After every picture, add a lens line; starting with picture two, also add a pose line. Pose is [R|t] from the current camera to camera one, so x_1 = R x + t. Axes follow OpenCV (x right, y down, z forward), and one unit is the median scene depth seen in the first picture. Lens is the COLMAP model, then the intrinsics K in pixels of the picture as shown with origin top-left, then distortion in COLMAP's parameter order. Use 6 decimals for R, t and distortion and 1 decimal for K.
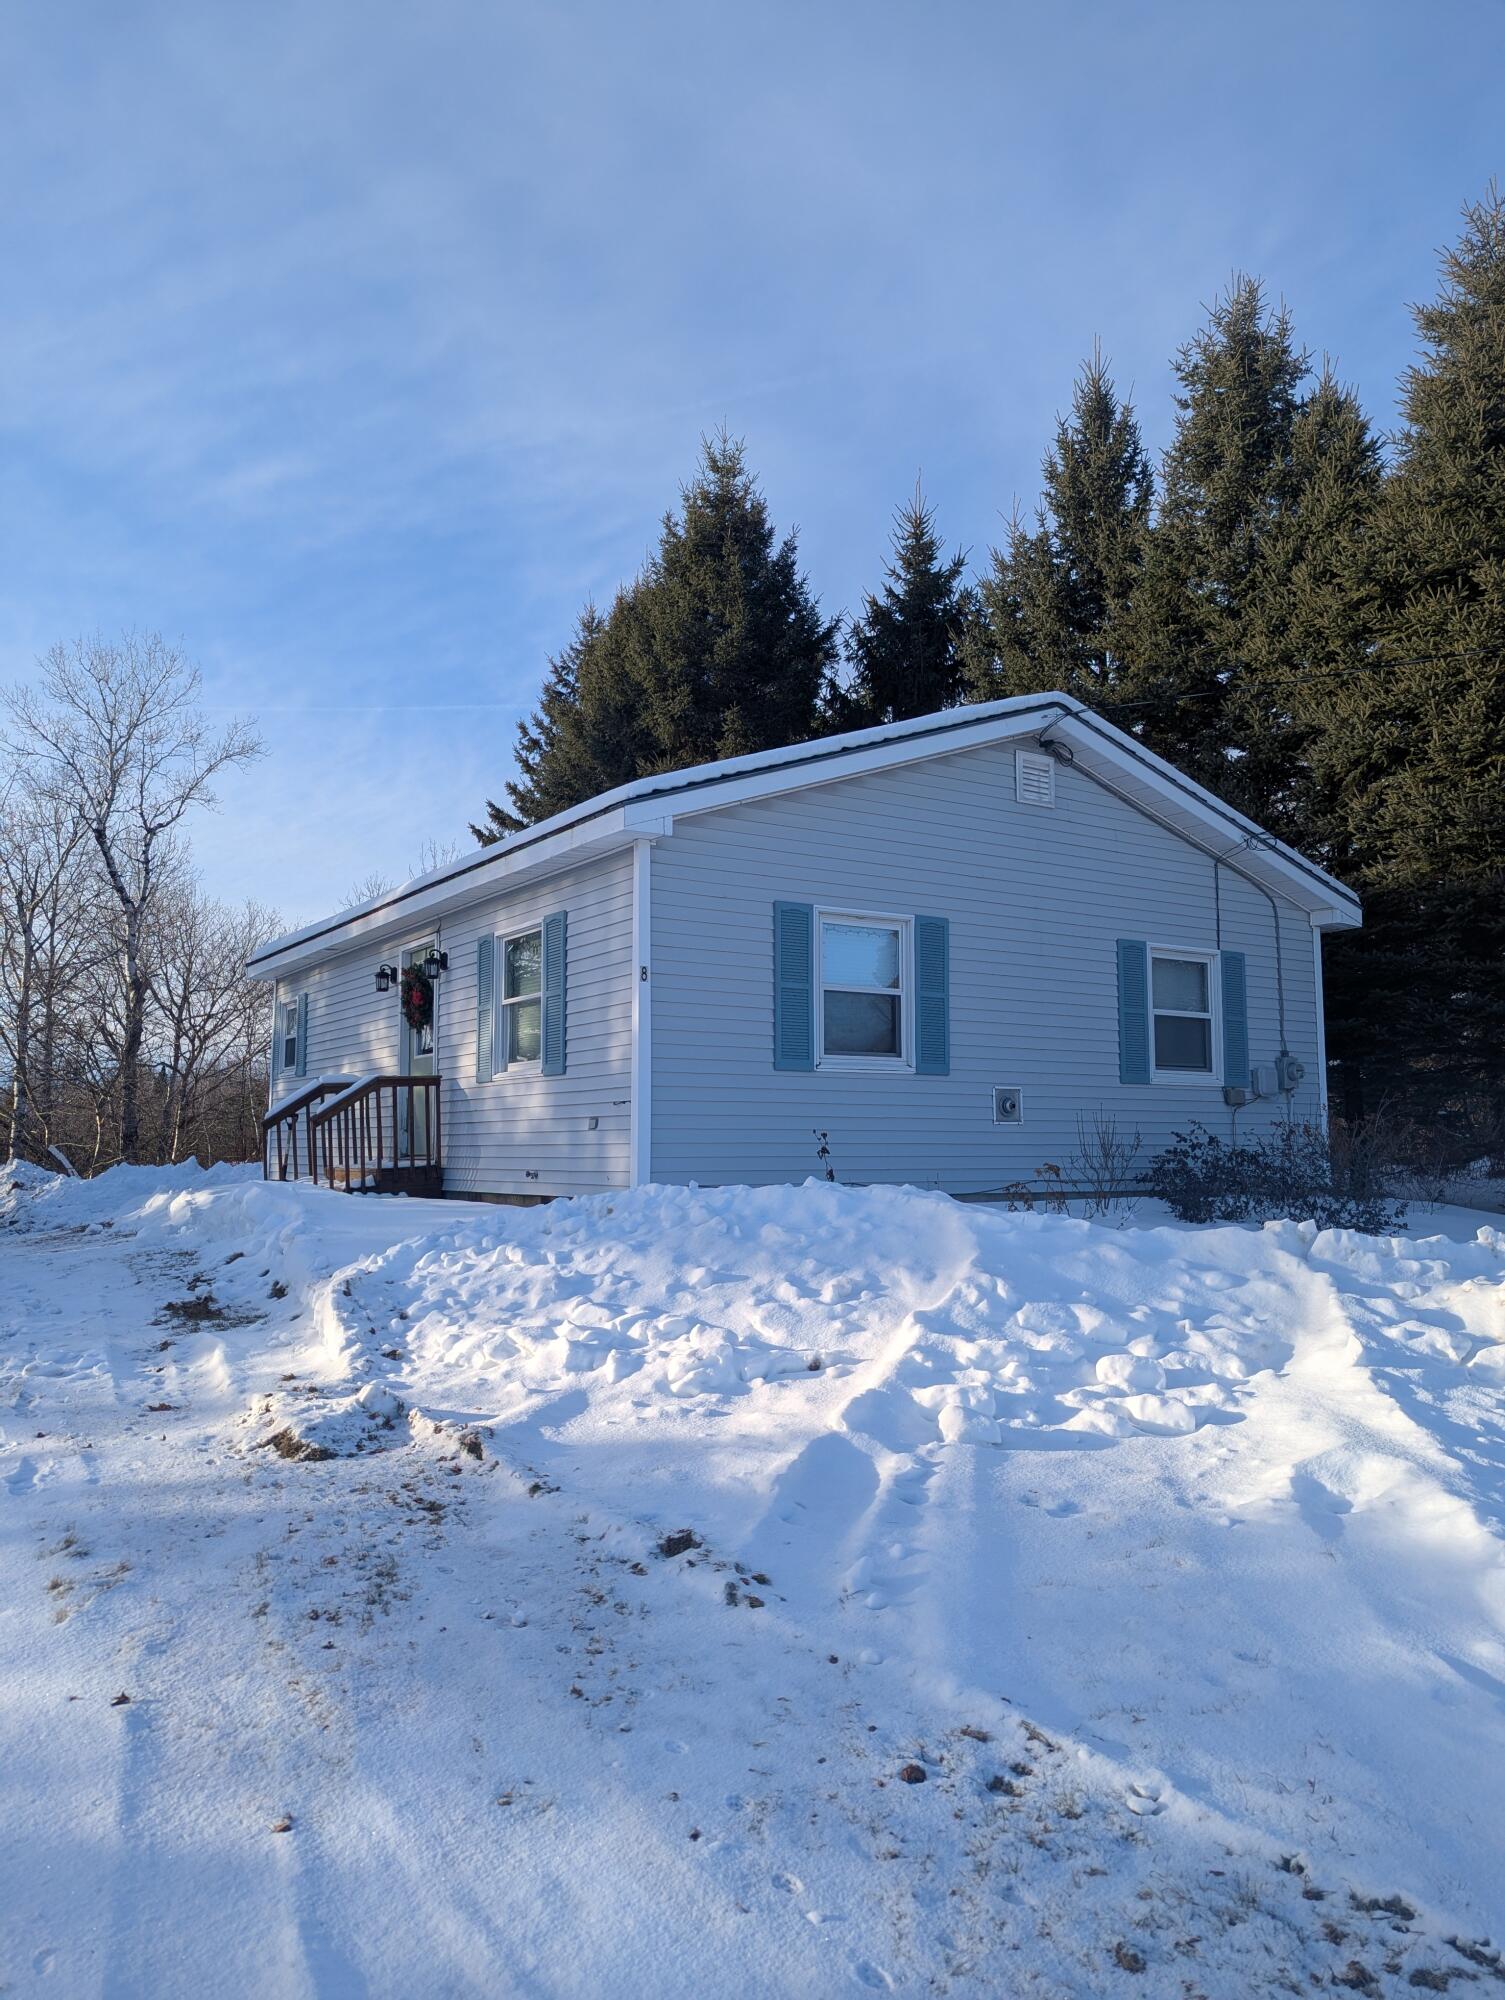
lens RADIAL K [[1417.1, 0, 743.1], [0, 1417.1, 983.0], [0, 0, 1]] dist [0.061925, -0.043418]
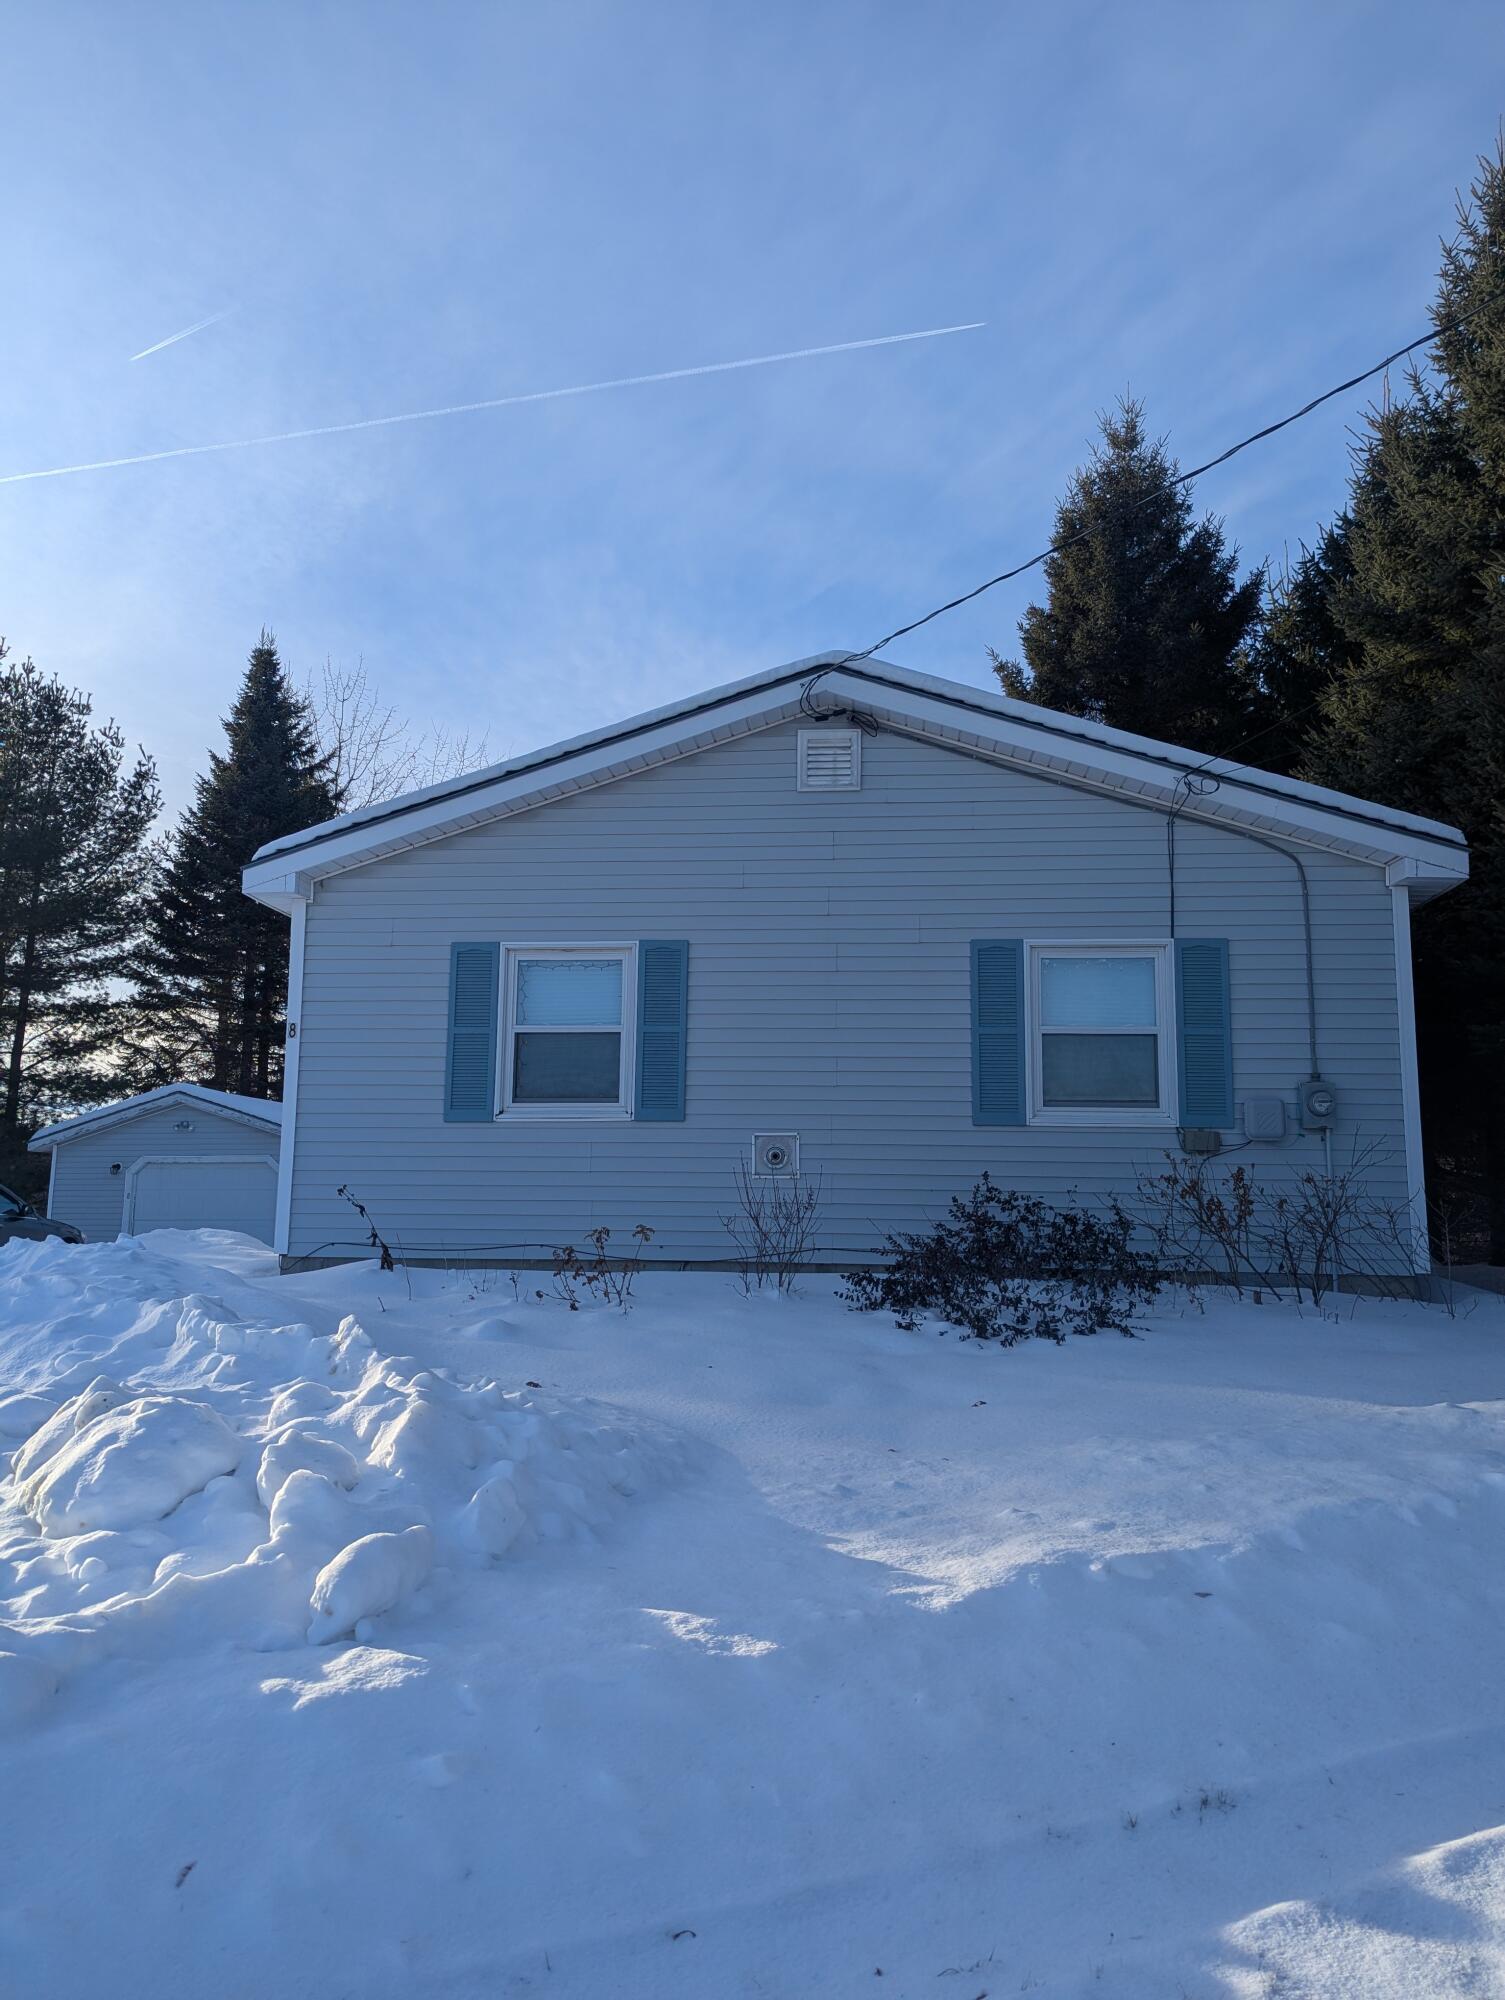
lens RADIAL K [[1417.1, 0, 743.1], [0, 1417.1, 983.0], [0, 0, 1]] dist [0.061925, -0.043418]
pose [[0.775196, -0.098889, -0.623932, 0.661540], [0.055698, 0.994524, -0.088424, 0.055067], [0.629260, 0.033794, 0.776460, 0.329542]]
